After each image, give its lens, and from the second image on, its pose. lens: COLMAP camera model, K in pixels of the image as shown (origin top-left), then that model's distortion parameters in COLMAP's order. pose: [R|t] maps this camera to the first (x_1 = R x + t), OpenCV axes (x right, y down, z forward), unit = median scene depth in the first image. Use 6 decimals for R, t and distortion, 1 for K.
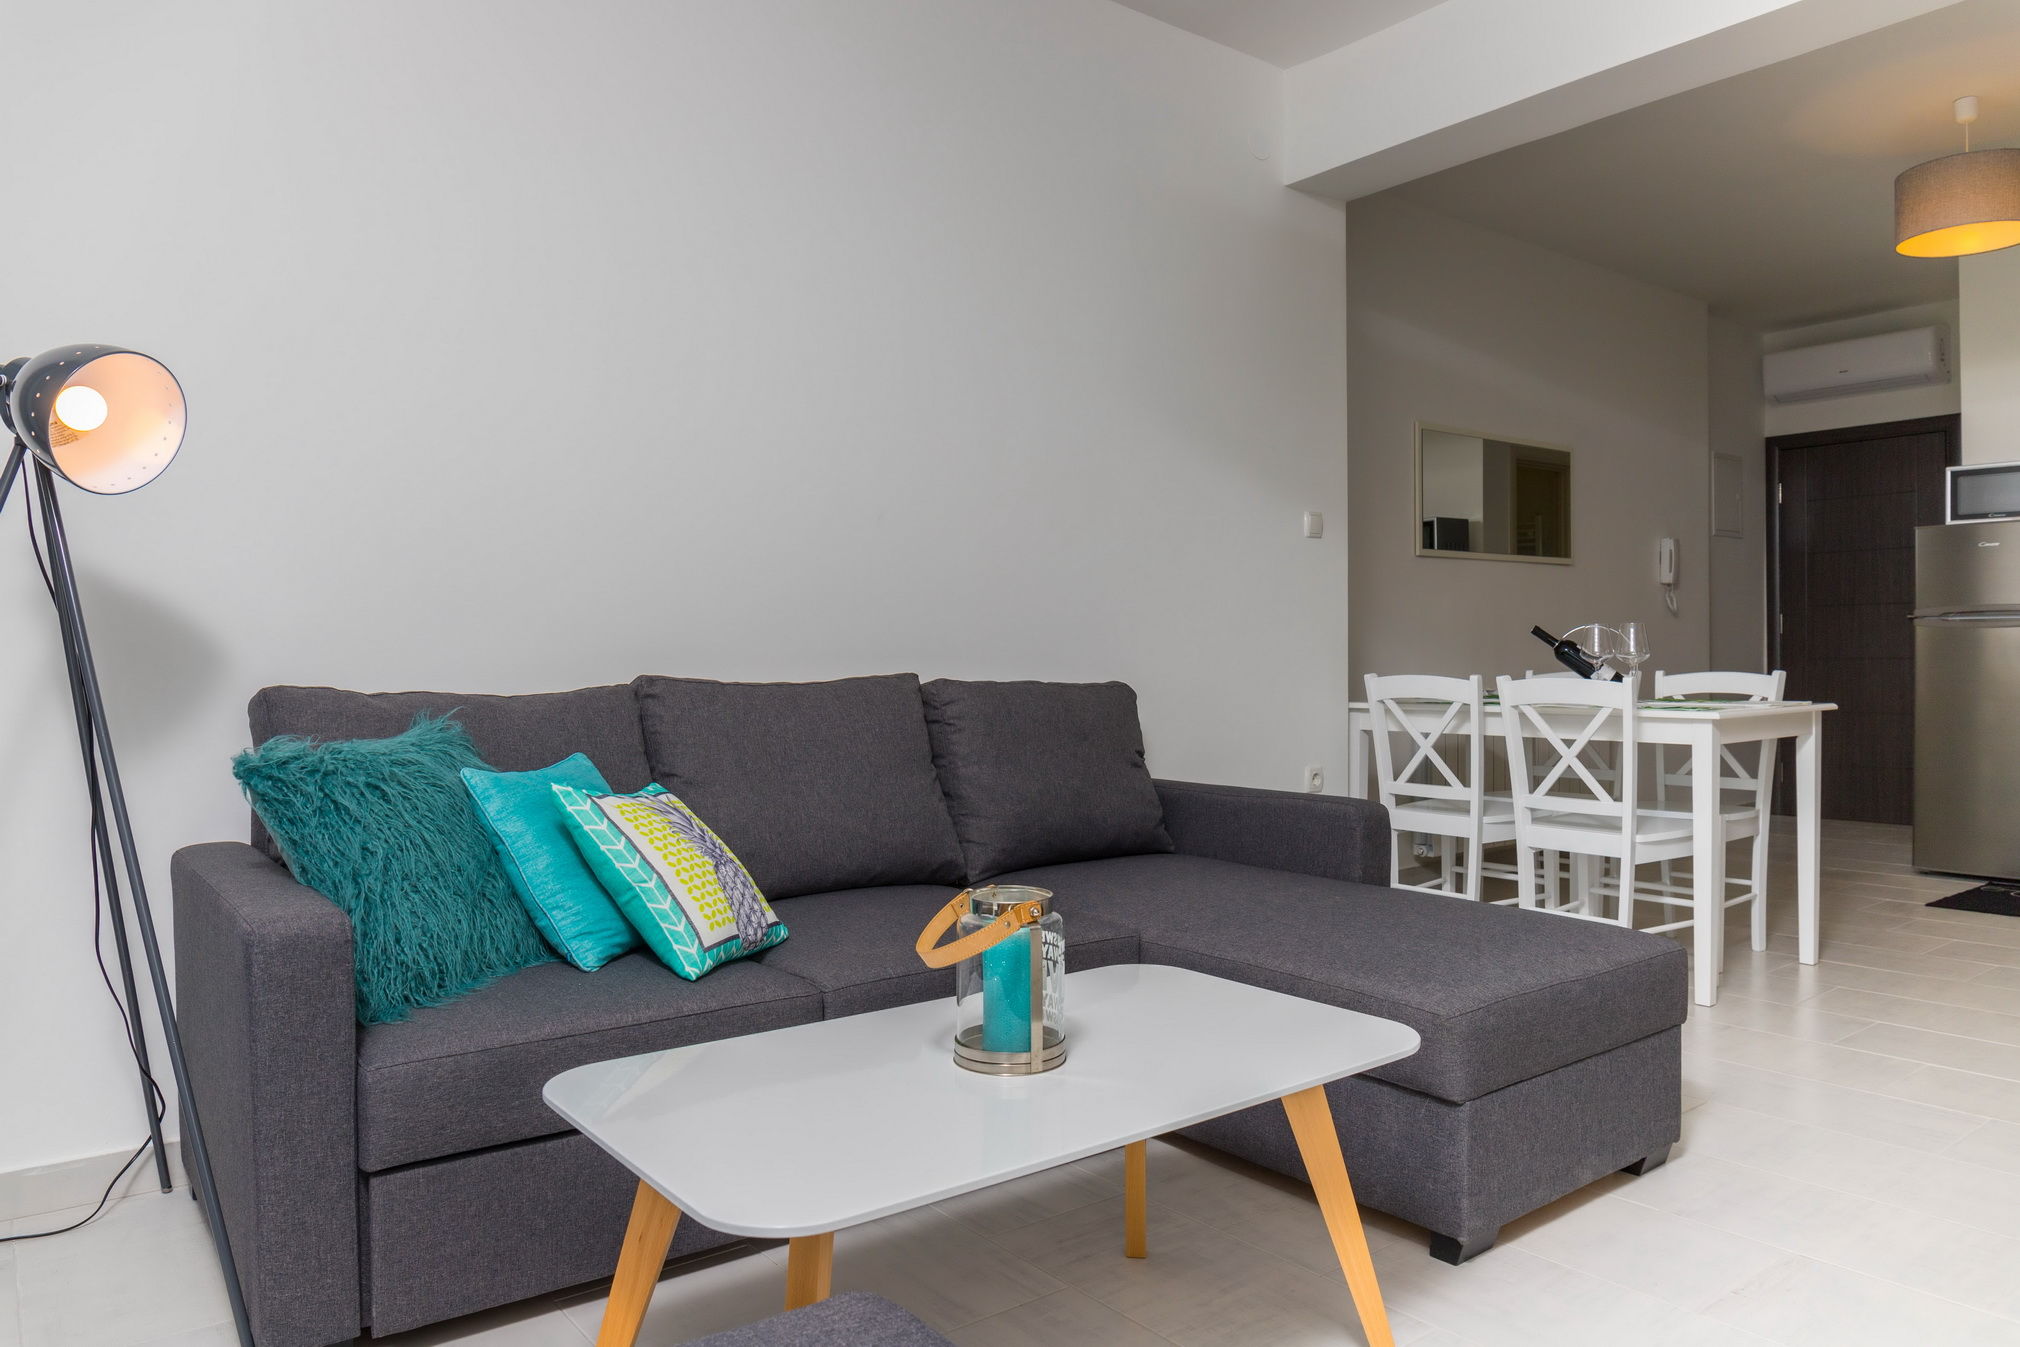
lens RADIAL K [[1384.8, 0, 965.6], [0, 1384.8, 668.8], [0, 0, 1]] dist [-0.024178, -0.009408]
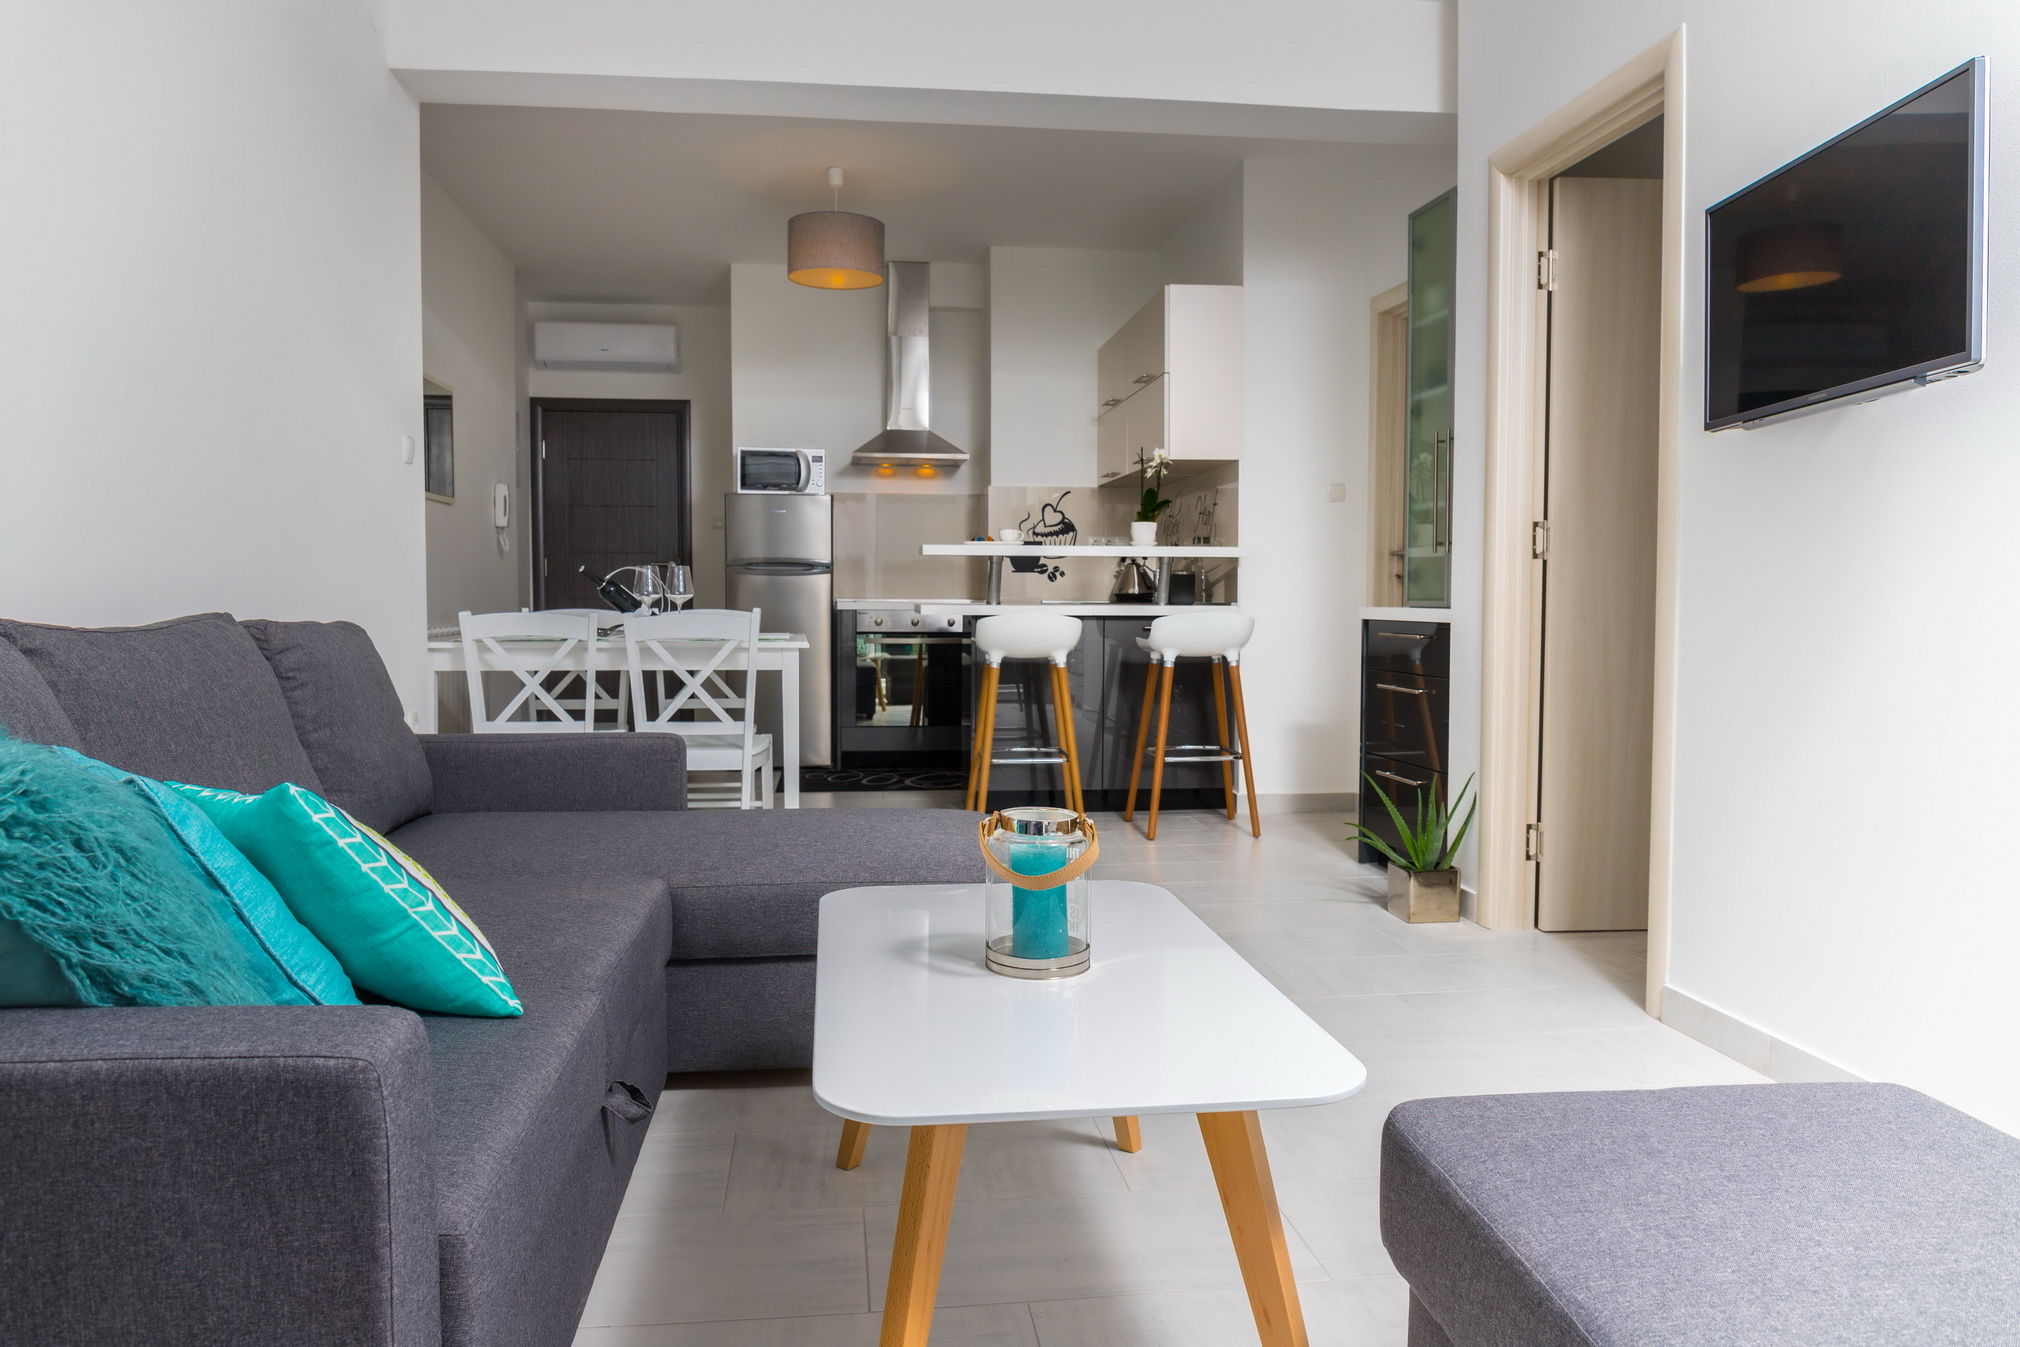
lens RADIAL K [[1384.8, 0, 1012.2], [0, 1384.8, 686.1], [0, 0, 1]] dist [-0.024178, -0.009408]
pose [[0.478930, -0.048094, 0.876534, -0.367213], [-0.002943, 0.998405, 0.056388, 0.000173], [-0.877848, -0.029586, 0.478025, 0.205573]]
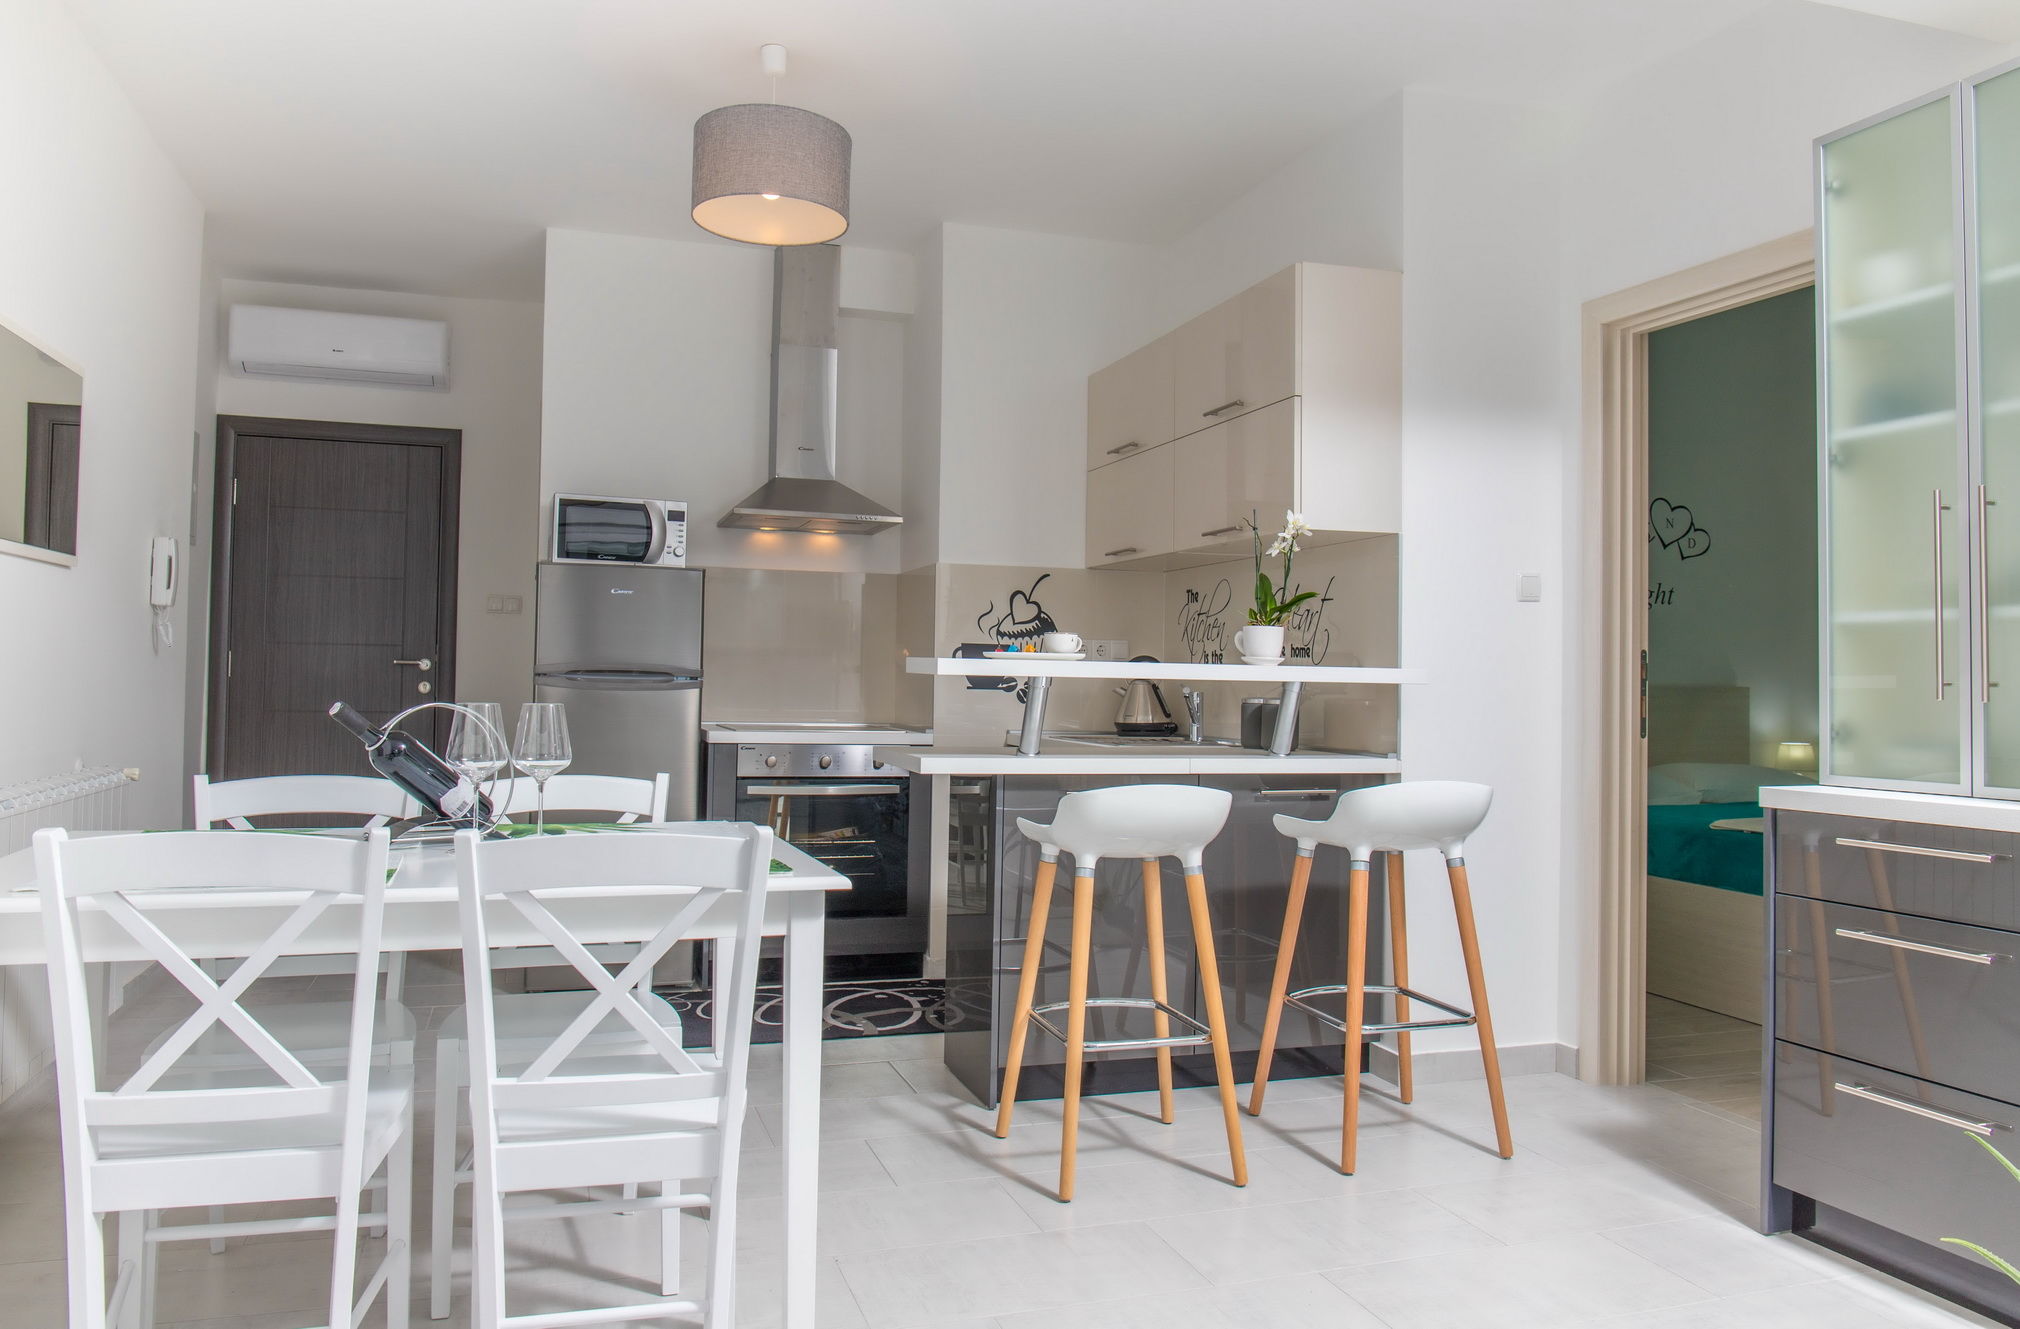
lens RADIAL K [[1384.8, 0, 963.9], [0, 1384.8, 655.9], [0, 0, 1]] dist [-0.024178, -0.009408]
pose [[0.318836, 0.030491, 0.947319, 0.010949], [-0.015688, 0.999515, -0.026891, -0.038517], [-0.947680, -0.006287, 0.319160, 0.634576]]
